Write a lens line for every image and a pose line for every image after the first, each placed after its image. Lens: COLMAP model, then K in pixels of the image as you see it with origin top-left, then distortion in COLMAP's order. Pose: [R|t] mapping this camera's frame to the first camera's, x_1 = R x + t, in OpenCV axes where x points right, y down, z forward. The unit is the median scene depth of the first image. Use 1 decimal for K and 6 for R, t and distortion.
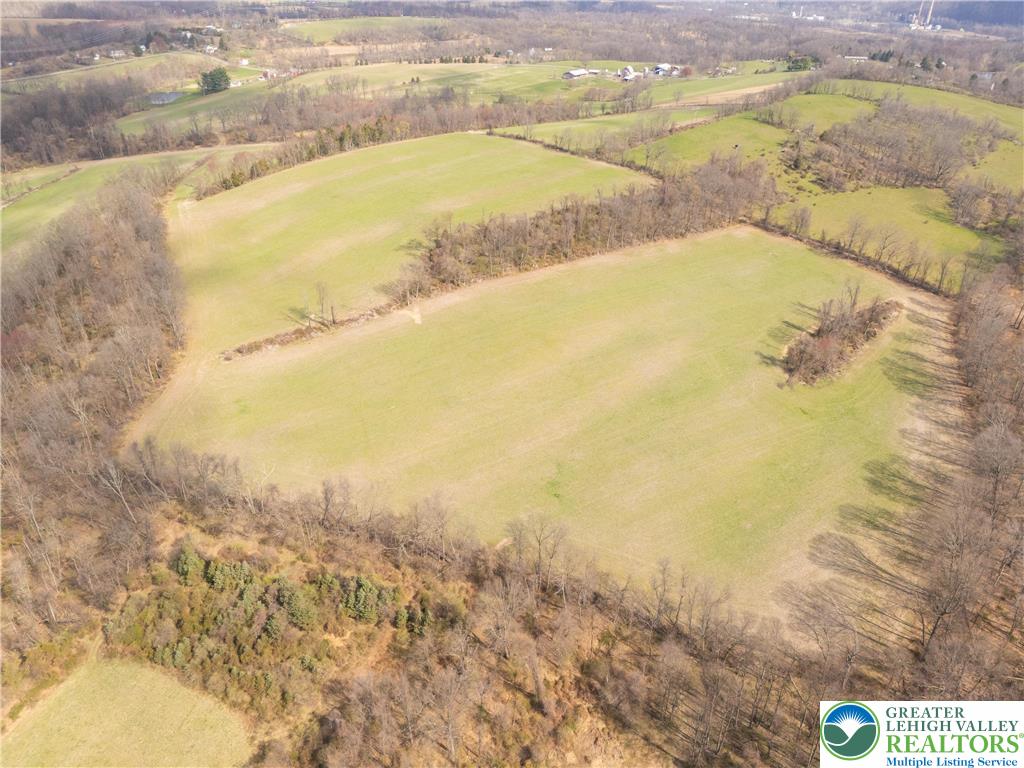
lens RADIAL K [[715.0, 0, 510.9], [0, 715.0, 385.0], [0, 0, 1]] dist [0.049770, -0.029591]
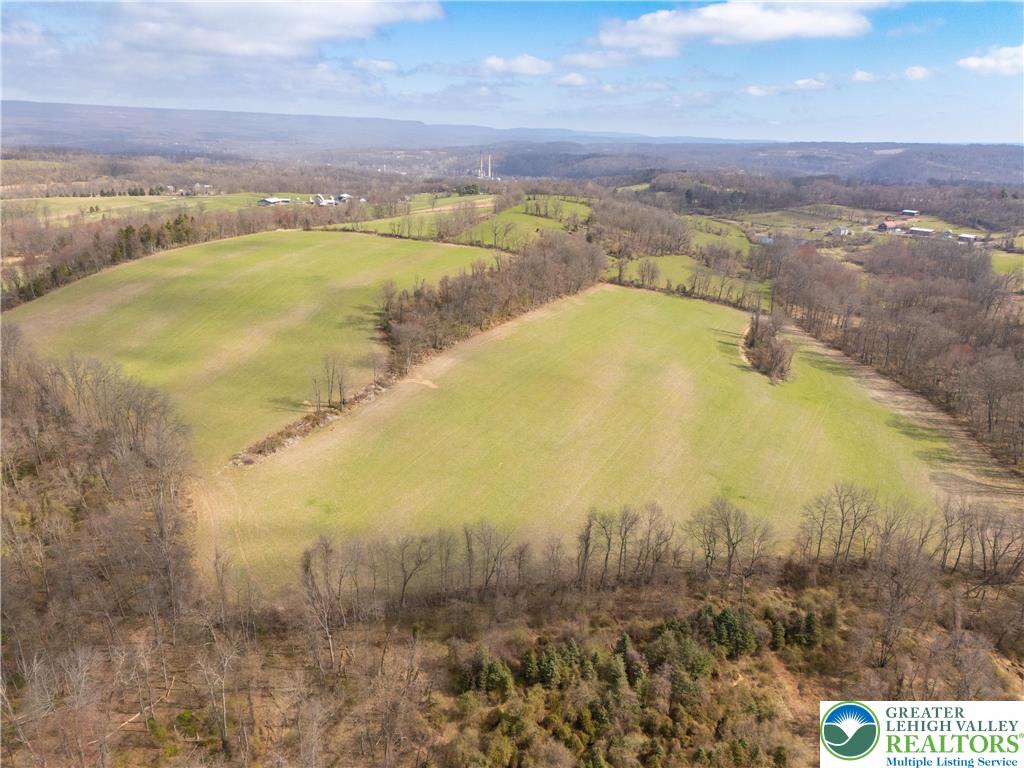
lens RADIAL K [[715.0, 0, 511.6], [0, 715.0, 382.9], [0, 0, 1]] dist [0.049770, -0.029591]
pose [[0.867197, -0.151202, 0.474456, -0.345549], [0.237749, 0.962897, -0.127689, 0.031235], [-0.437545, 0.223533, 0.870969, 0.143694]]
